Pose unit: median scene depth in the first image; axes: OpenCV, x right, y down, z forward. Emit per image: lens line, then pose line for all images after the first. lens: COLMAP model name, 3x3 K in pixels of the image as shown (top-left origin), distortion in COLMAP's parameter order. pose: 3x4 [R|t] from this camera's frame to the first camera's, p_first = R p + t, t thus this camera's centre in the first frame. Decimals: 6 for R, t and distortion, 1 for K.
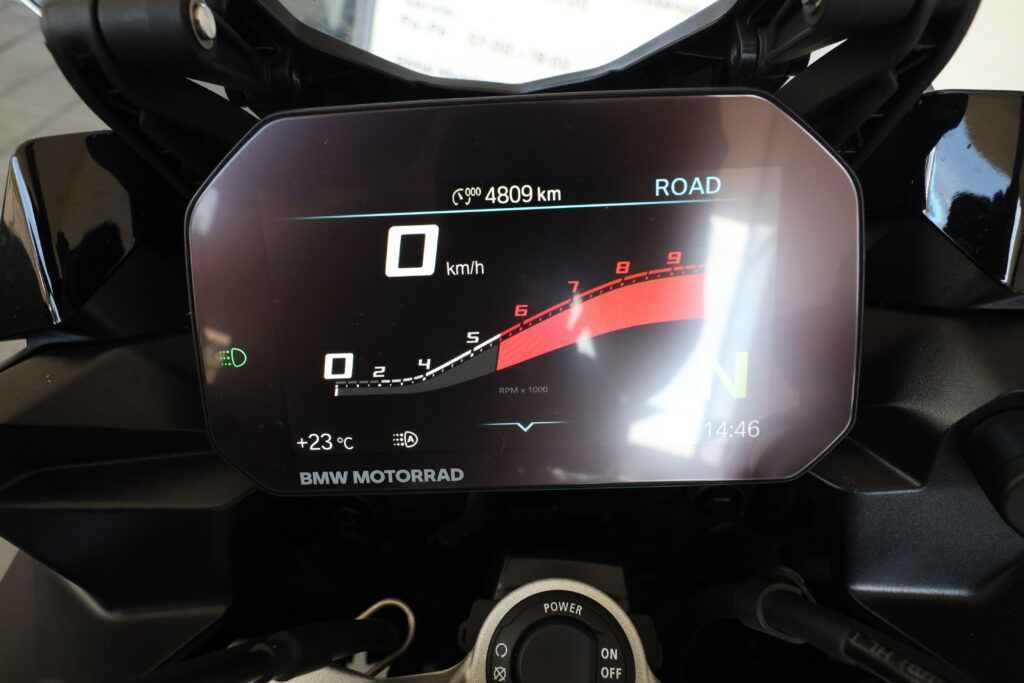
lens RADIAL K [[714.1, 0, 509.6], [0, 714.1, 344.7], [0, 0, 1]] dist [0.056526, 0.009166]
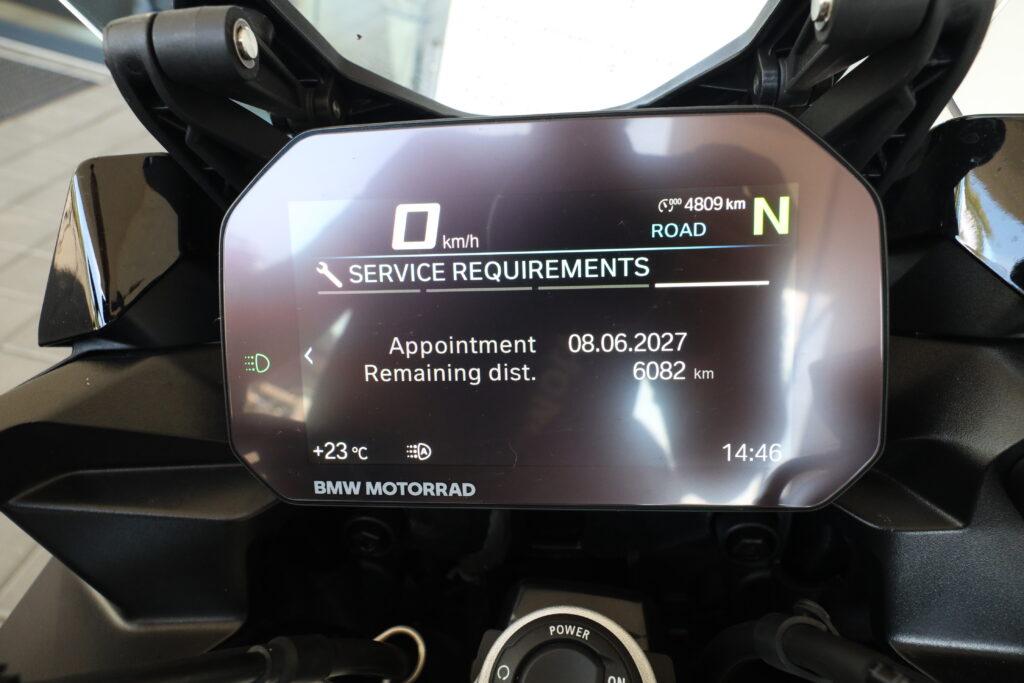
lens RADIAL K [[714.1, 0, 514.0], [0, 714.1, 343.6], [0, 0, 1]] dist [0.056526, 0.009166]
pose [[0.996495, 0.026254, -0.079424, 0.062133], [-0.034531, 0.993905, -0.104696, 0.082930], [0.076191, 0.107072, 0.991328, 0.003676]]
